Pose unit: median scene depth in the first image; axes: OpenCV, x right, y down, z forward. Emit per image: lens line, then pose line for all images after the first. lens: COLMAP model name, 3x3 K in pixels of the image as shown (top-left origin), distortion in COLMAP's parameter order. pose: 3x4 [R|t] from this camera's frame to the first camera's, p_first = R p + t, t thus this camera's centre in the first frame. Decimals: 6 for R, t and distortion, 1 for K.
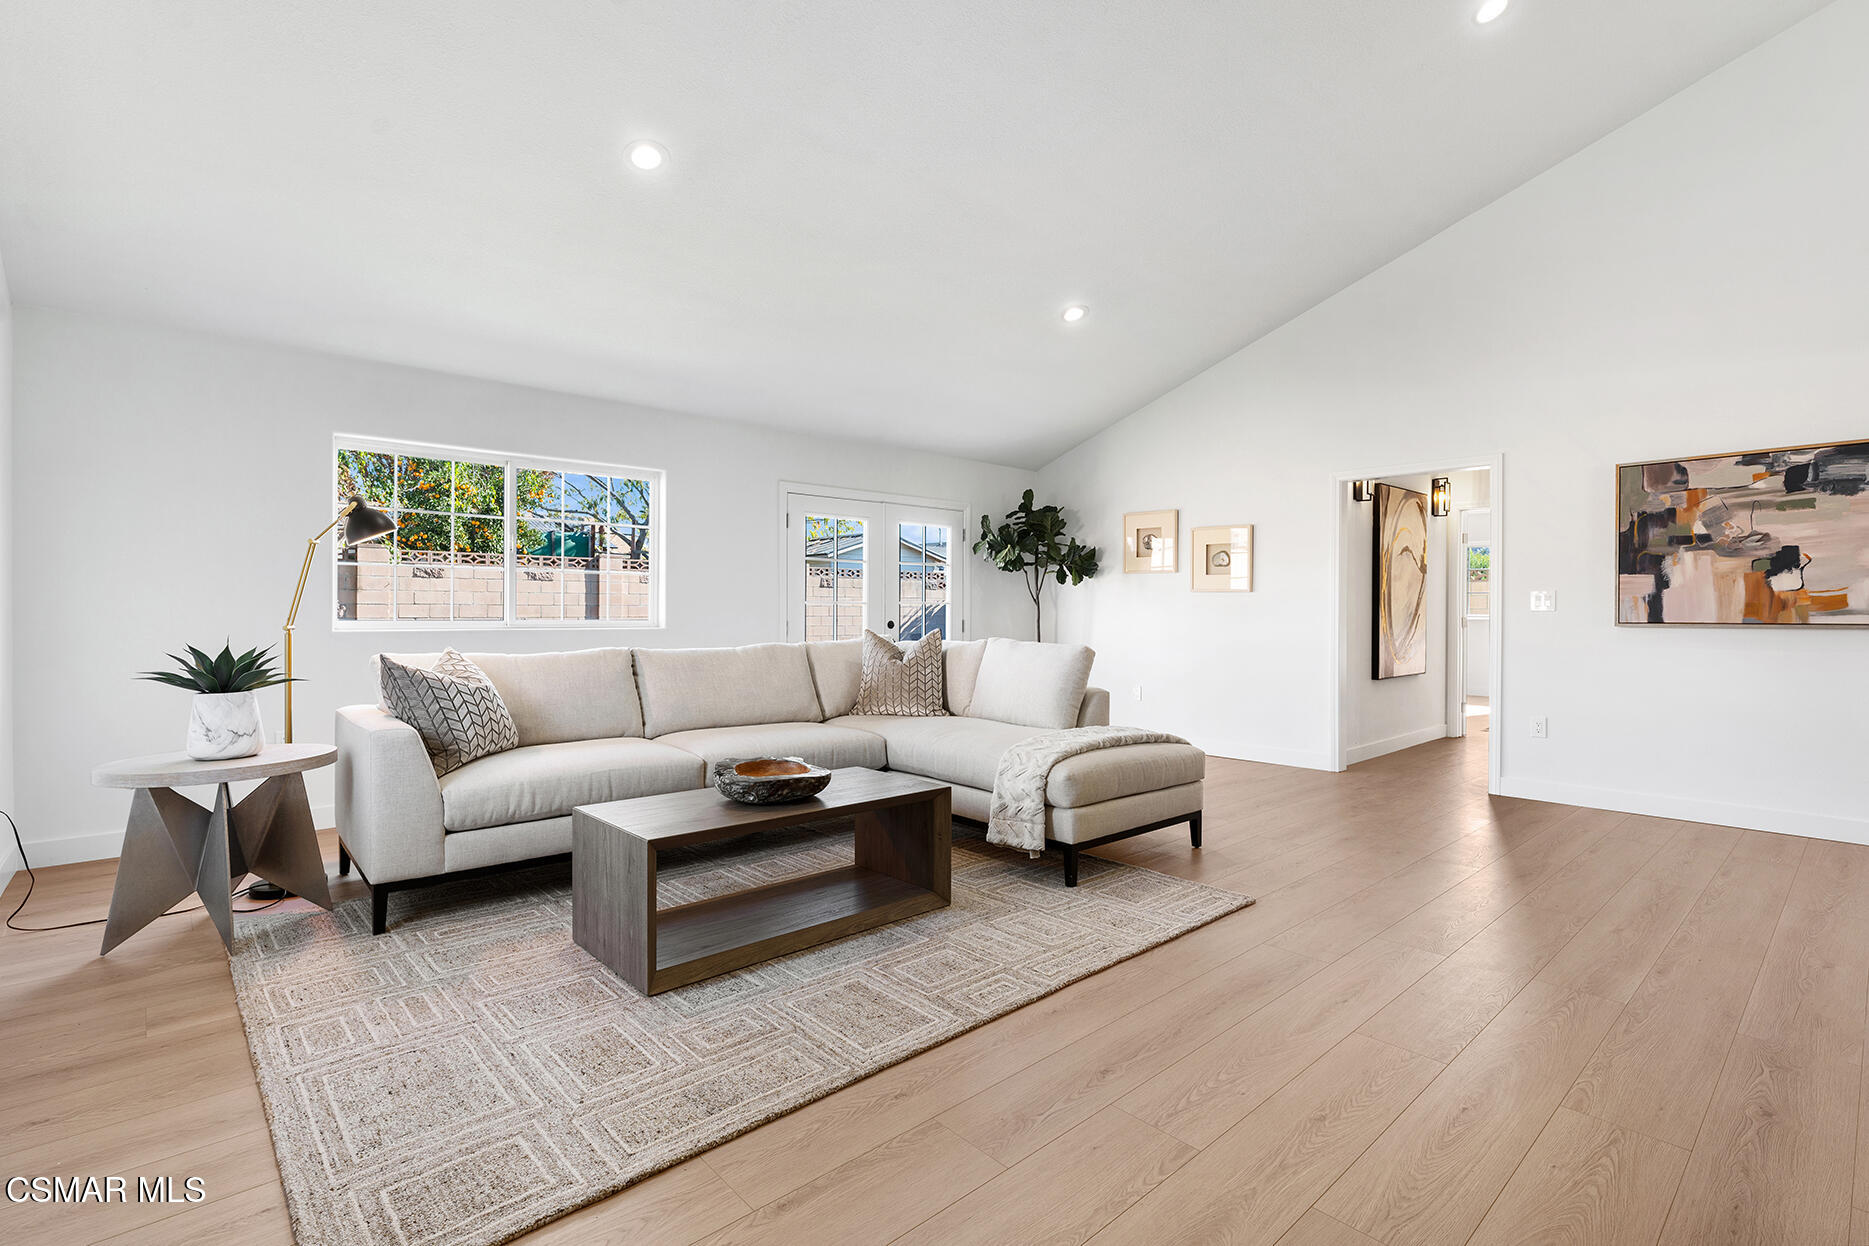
lens RADIAL K [[872.7, 0, 939.8], [0, 872.7, 611.9], [0, 0, 1]] dist [-0.000227, 0.000262]
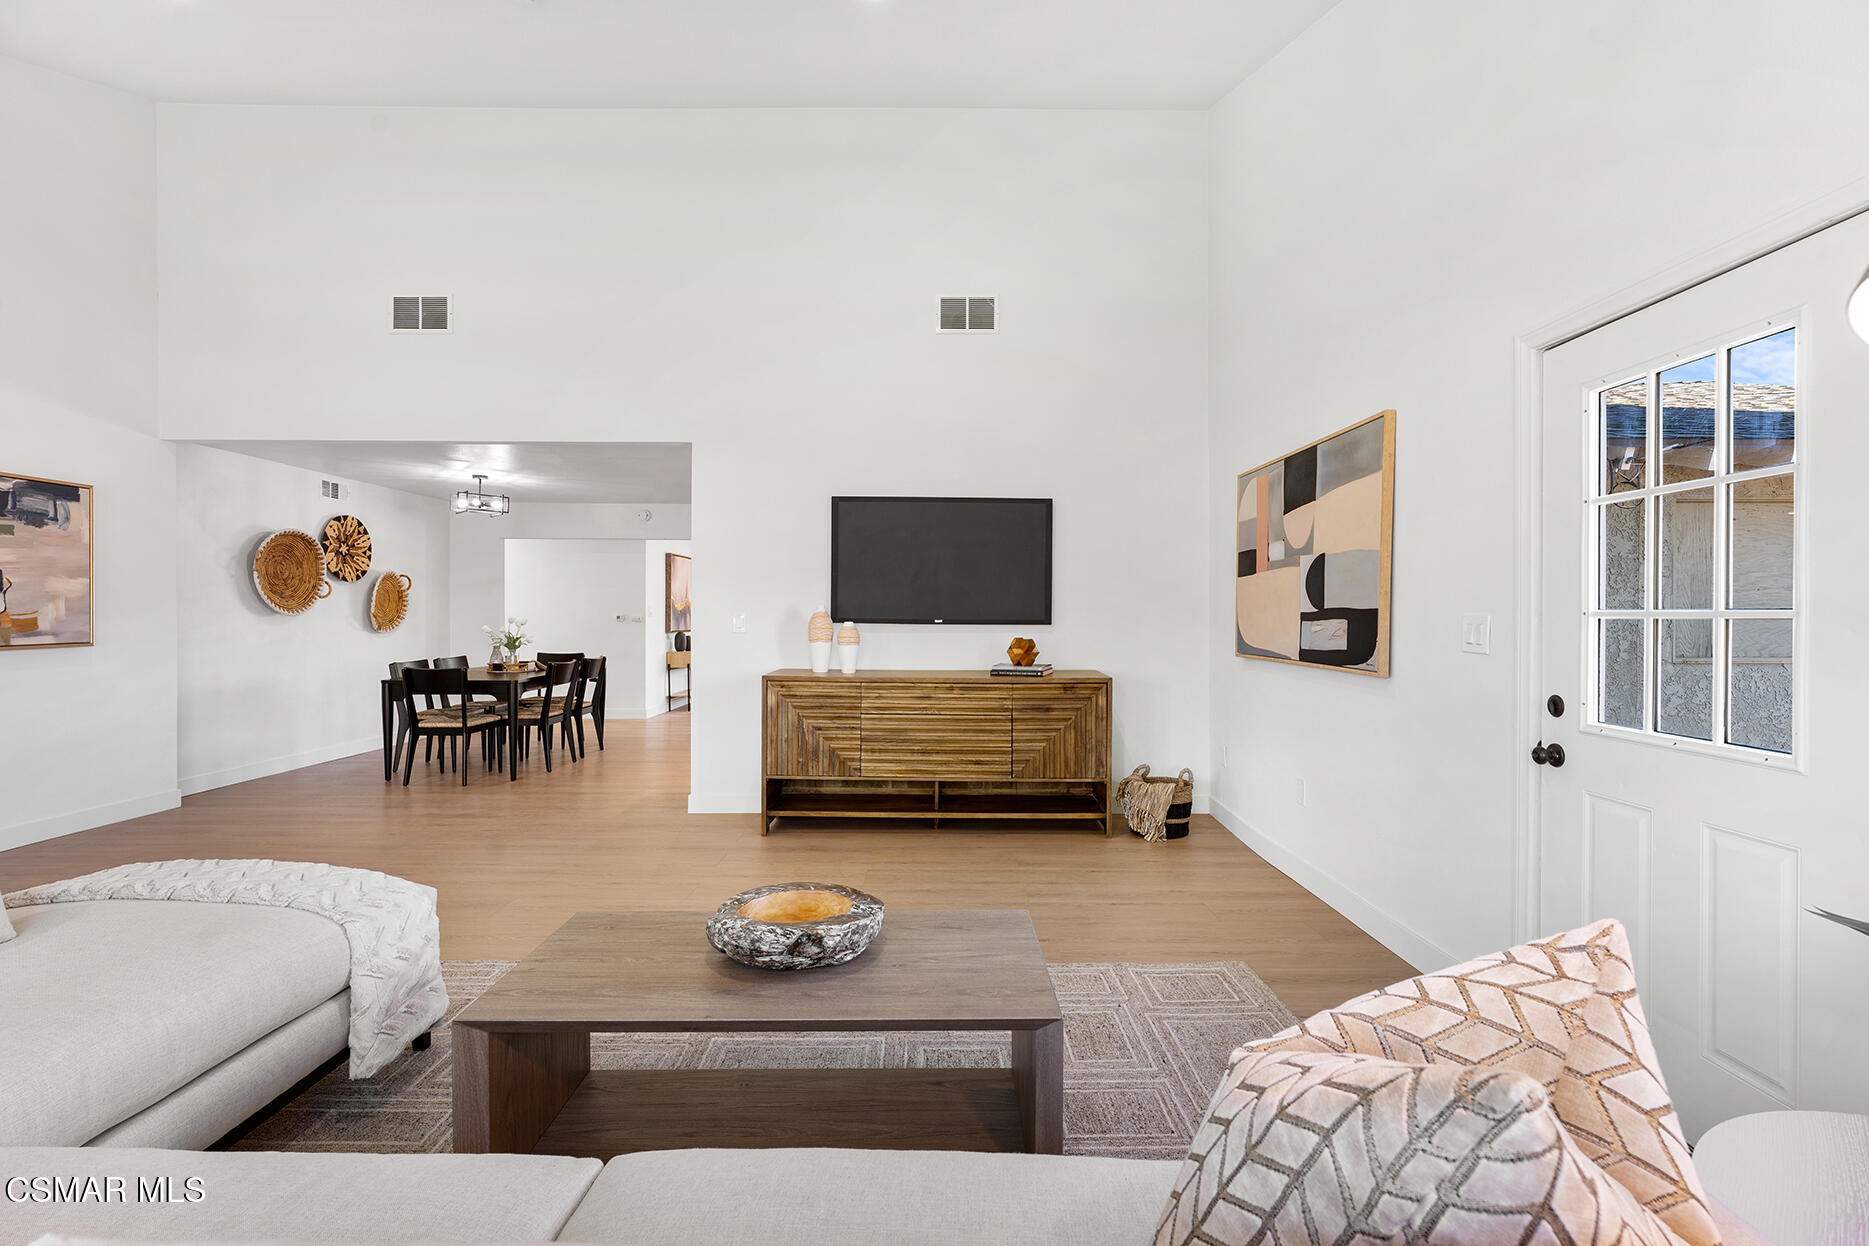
lens RADIAL K [[842.0, 0, 934.5], [0, 842.0, 623.0], [0, 0, 1]] dist [0.000682, -0.000161]
pose [[-0.738658, -0.013749, 0.673940, -0.478493], [-0.003104, 0.999851, 0.016995, -0.032452], [-0.674073, 0.010461, -0.738591, 0.960411]]
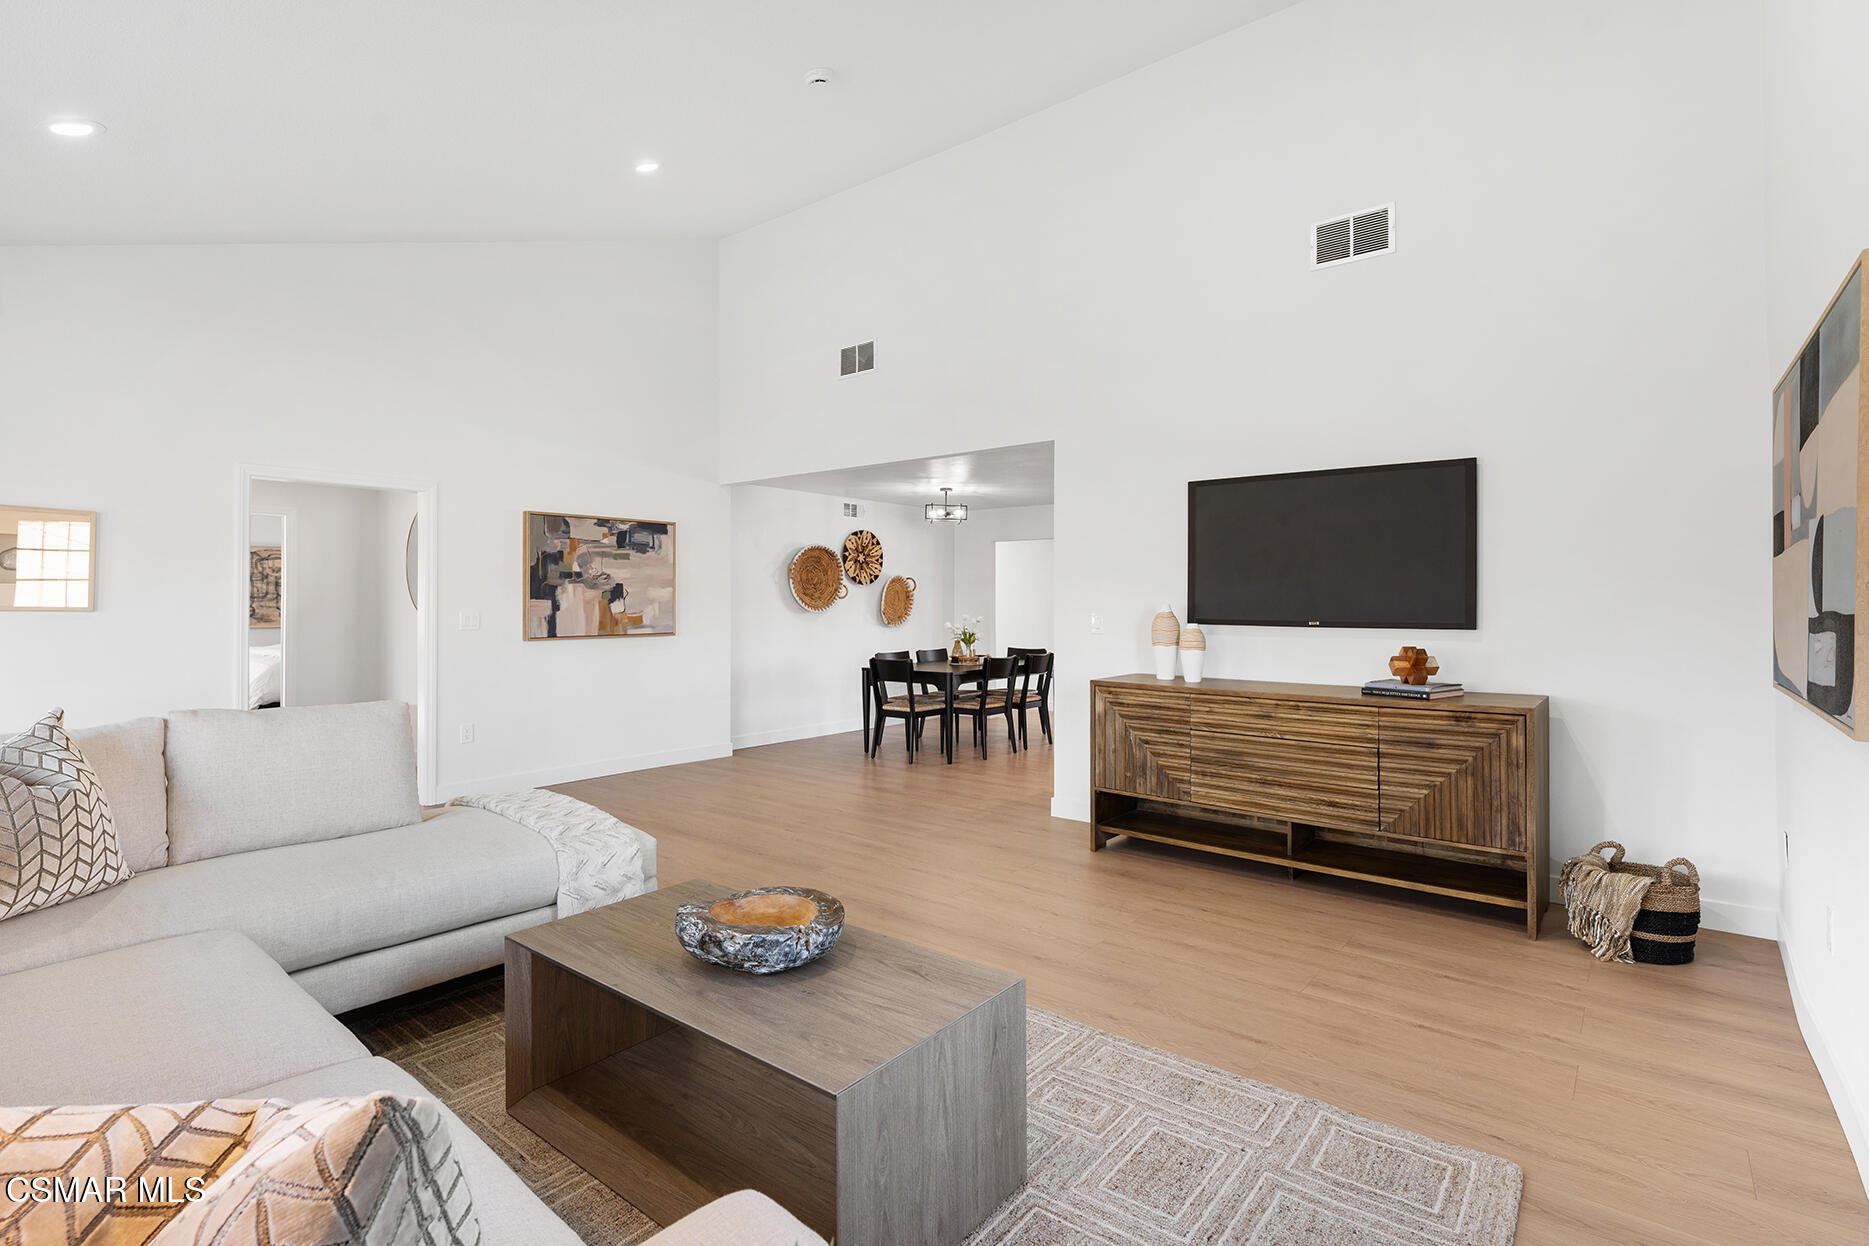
lens RADIAL K [[883.5, 0, 939.8], [0, 883.5, 602.9], [0, 0, 1]] dist [-0.001598, -0.000273]
pose [[-0.152664, -0.000851, 0.988278, -0.611169], [0.003309, 0.999994, 0.001372, -0.040957], [-0.988273, 0.003480, -0.152660, 0.664546]]
